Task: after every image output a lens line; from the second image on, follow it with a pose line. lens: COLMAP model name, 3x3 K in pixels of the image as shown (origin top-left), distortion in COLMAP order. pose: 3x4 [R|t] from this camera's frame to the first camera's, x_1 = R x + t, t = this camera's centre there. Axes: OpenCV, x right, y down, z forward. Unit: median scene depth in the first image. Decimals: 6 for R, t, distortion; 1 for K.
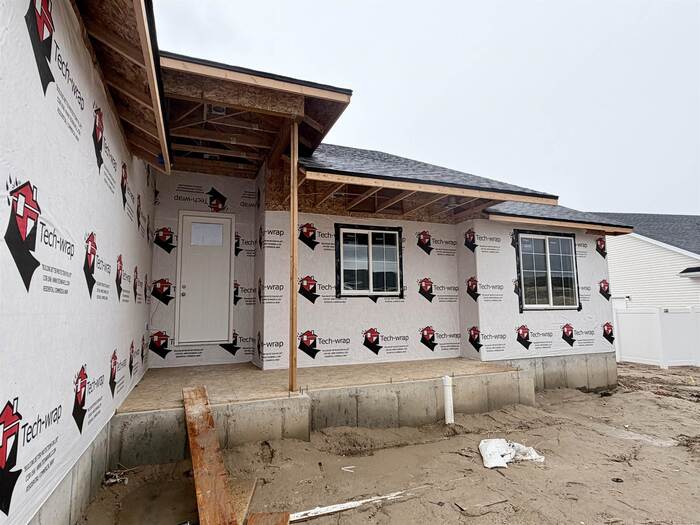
lens RADIAL K [[403.0, 0, 350.0], [0, 403.0, 262.5], [0, 0, 1]] dist [0.001117, 0.000074]
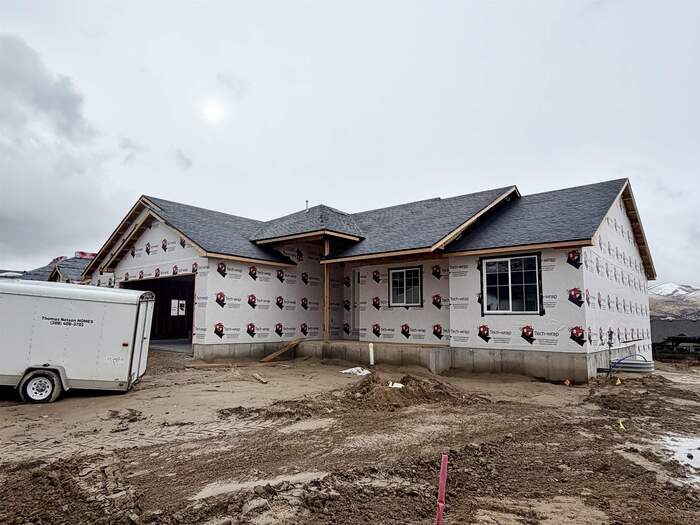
lens RADIAL K [[505.7, 0, 350.0], [0, 505.7, 262.5], [0, 0, 1]] dist [0.004604, 0.000741]
pose [[0.439970, -0.090571, -0.893433, 1.817444], [0.089431, 0.994374, -0.056764, -0.004446], [0.893548, -0.054926, 0.445595, -0.199816]]
